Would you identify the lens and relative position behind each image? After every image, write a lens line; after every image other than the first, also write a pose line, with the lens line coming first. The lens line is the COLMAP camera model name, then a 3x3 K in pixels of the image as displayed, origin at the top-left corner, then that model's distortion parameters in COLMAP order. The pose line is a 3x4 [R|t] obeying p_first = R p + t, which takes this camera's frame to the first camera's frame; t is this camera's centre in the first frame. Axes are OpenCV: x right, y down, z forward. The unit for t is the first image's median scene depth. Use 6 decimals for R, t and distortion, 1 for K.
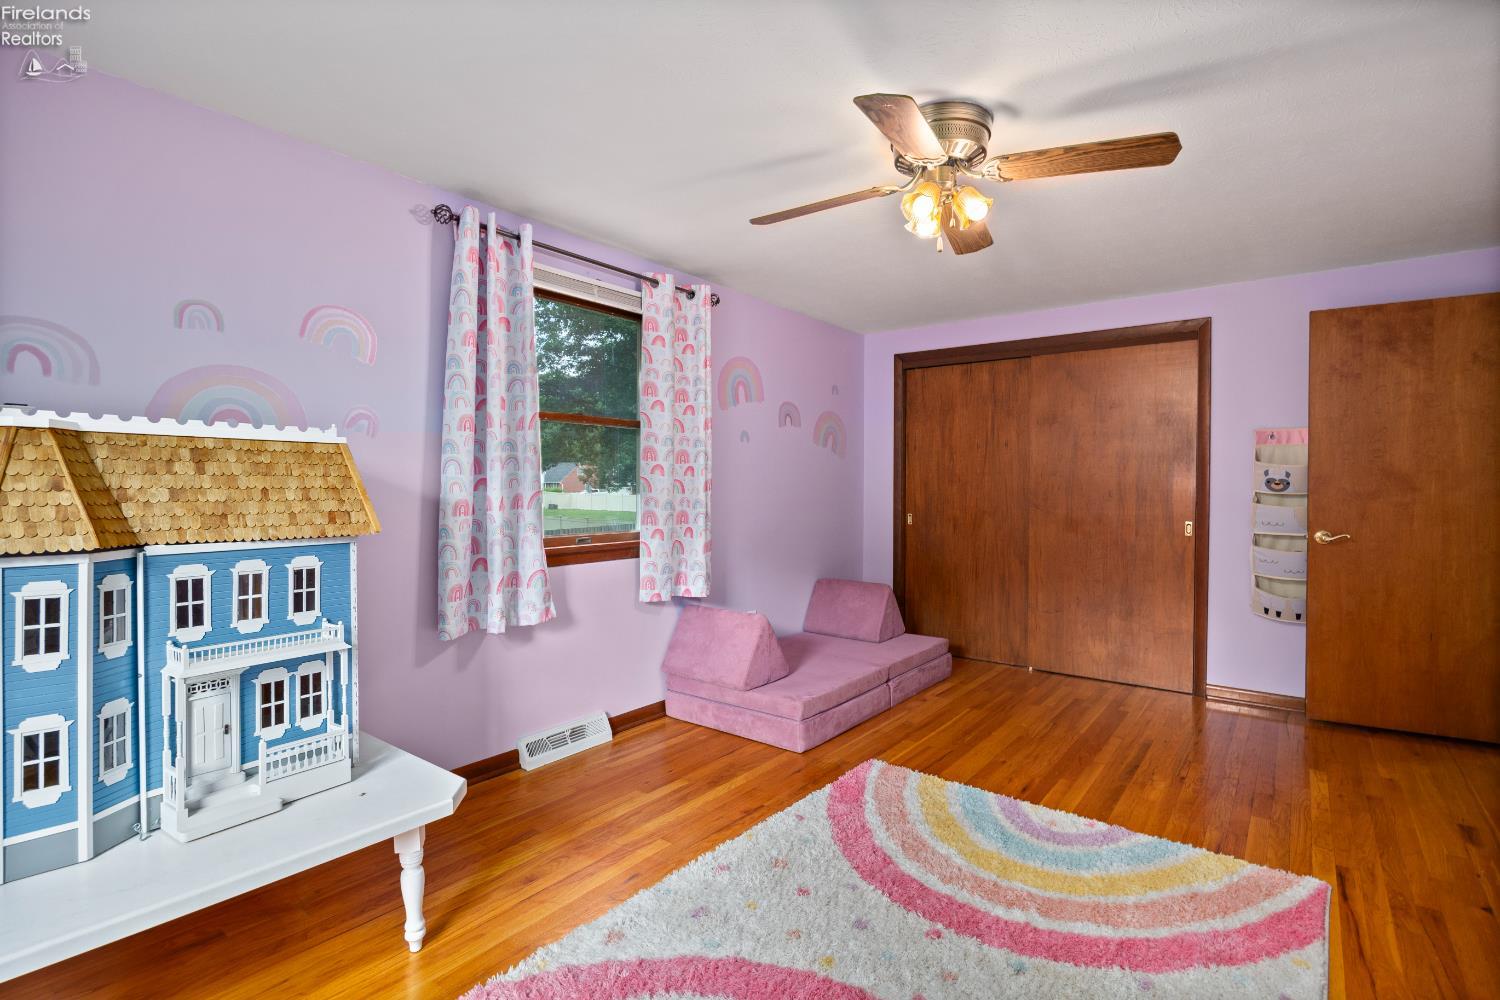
lens RADIAL K [[714.5, 0, 754.3], [0, 714.5, 483.3], [0, 0, 1]] dist [-0.013693, 0.000293]
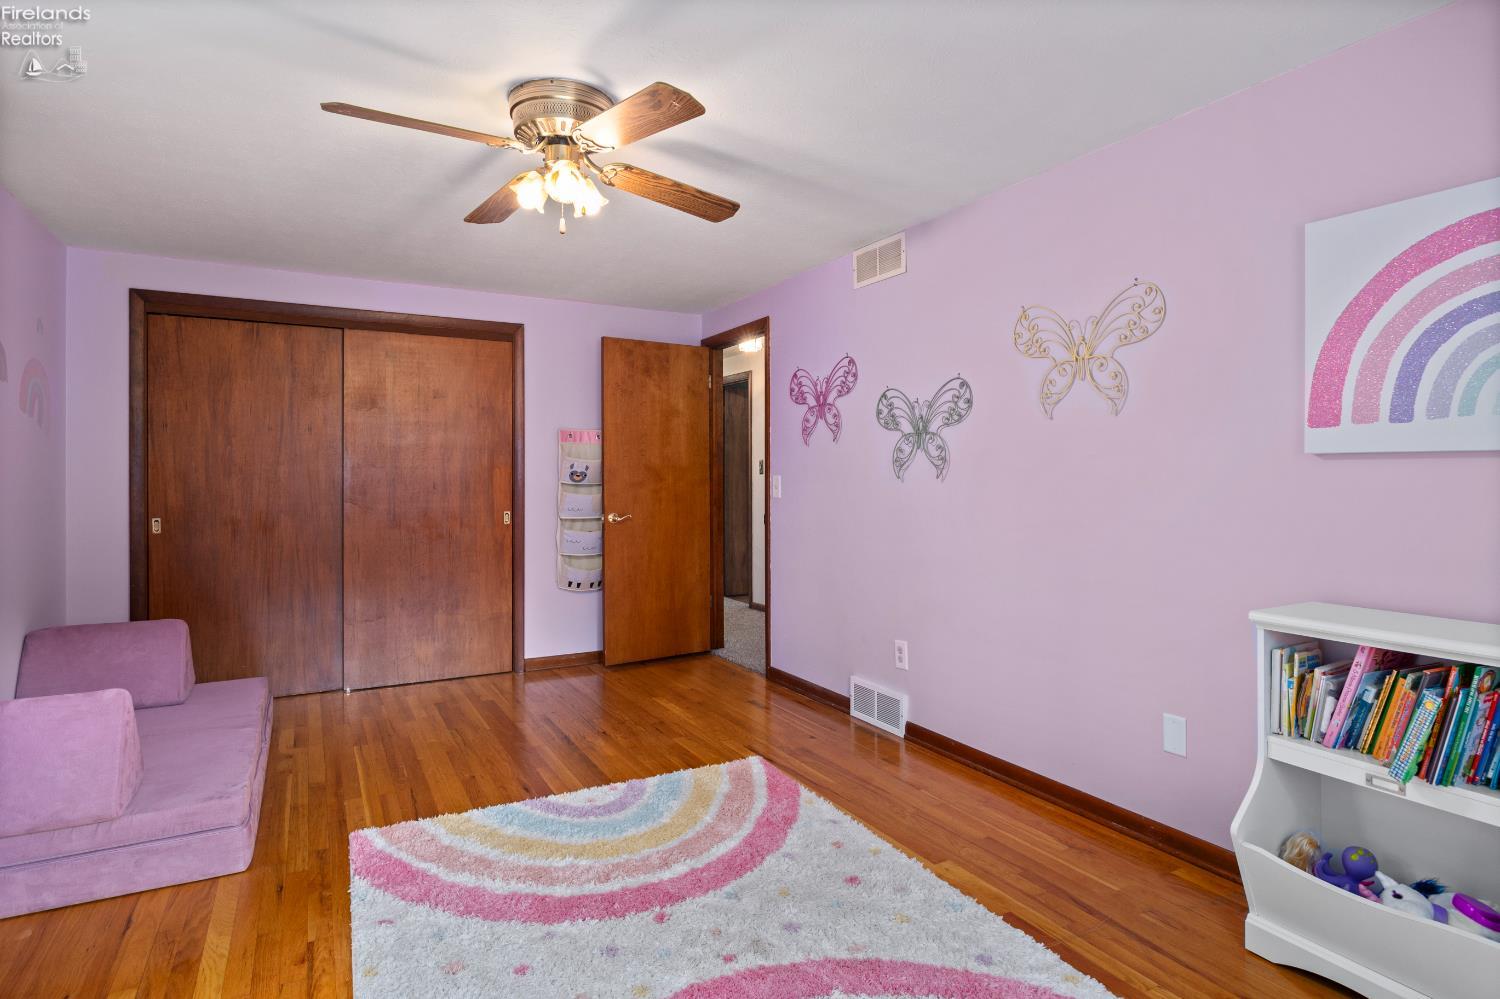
lens RADIAL K [[789.0, 0, 752.6], [0, 789.0, 467.2], [0, 0, 1]] dist [-0.015680, 0.000372]
pose [[0.387804, 0.008082, 0.921707, -0.447752], [-0.000288, 0.999963, -0.008647, -0.002376], [-0.921742, 0.003088, 0.387792, 0.263990]]
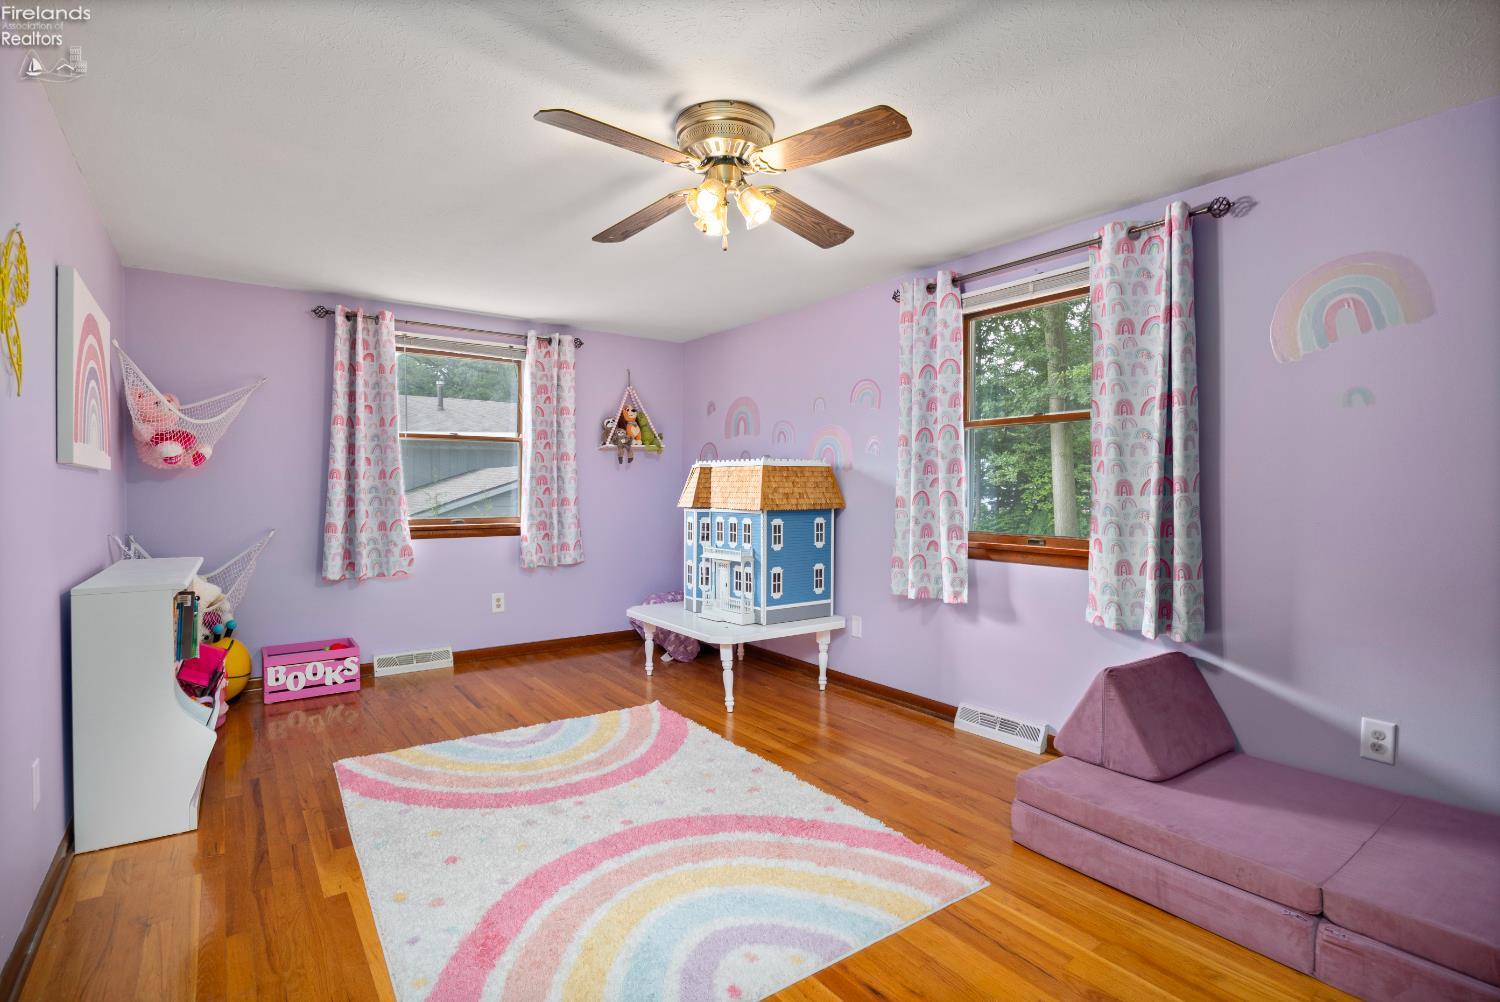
lens RADIAL K [[735.1, 0, 744.3], [0, 735.1, 486.2], [0, 0, 1]] dist [0.000018, 0.000117]
pose [[-0.282858, 0.003915, -0.959154, 0.912458], [0.003113, 0.999990, 0.003164, -0.001834], [0.959157, -0.002090, -0.282867, 0.965962]]
